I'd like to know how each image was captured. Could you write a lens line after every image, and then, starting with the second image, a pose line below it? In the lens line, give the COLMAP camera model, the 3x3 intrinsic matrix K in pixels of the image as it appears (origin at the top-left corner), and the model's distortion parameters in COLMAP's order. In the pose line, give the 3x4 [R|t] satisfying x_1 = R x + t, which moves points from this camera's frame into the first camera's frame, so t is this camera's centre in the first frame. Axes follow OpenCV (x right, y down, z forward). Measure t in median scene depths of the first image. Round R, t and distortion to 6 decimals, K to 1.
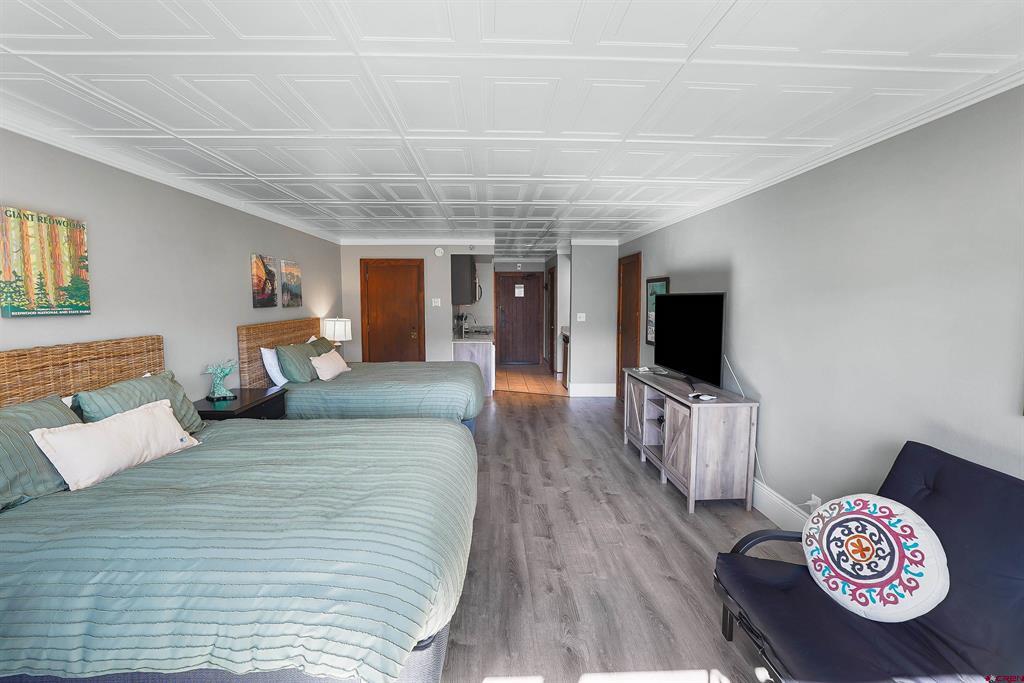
lens RADIAL K [[443.4, 0, 502.0], [0, 443.4, 327.3], [0, 0, 1]] dist [-0.000707, 0.000209]
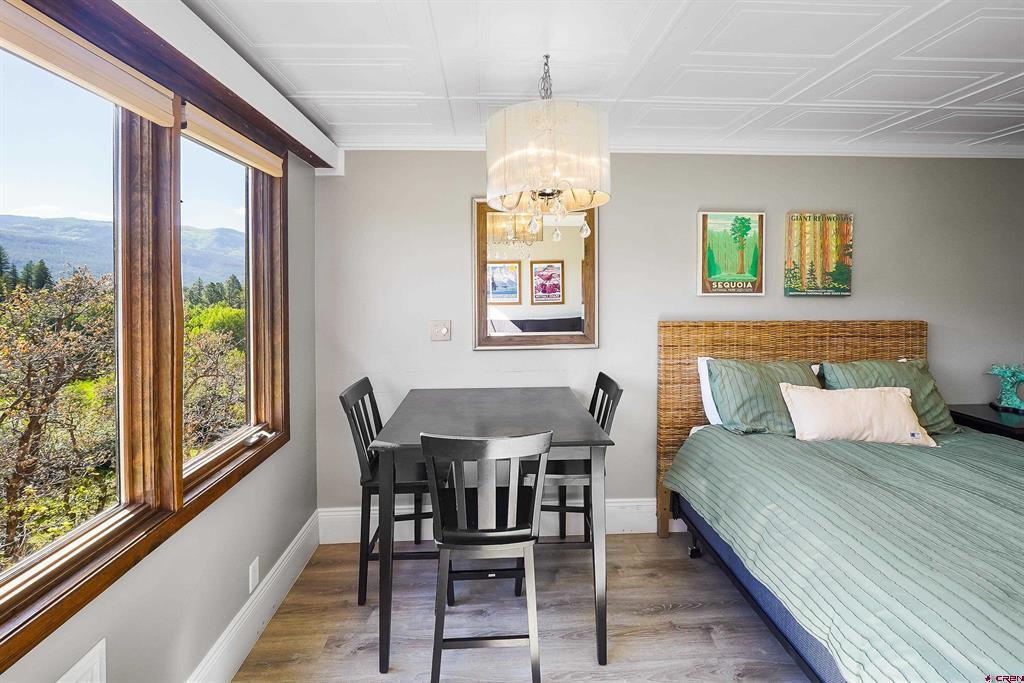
lens RADIAL K [[455.9, 0, 507.0], [0, 455.9, 276.4], [0, 0, 1]] dist [-0.001954, 0.000041]
pose [[0.016352, -0.013404, -0.999776, 0.220344], [-0.065380, 0.997756, -0.014446, -0.005978], [0.997726, 0.065601, 0.015439, 0.124002]]
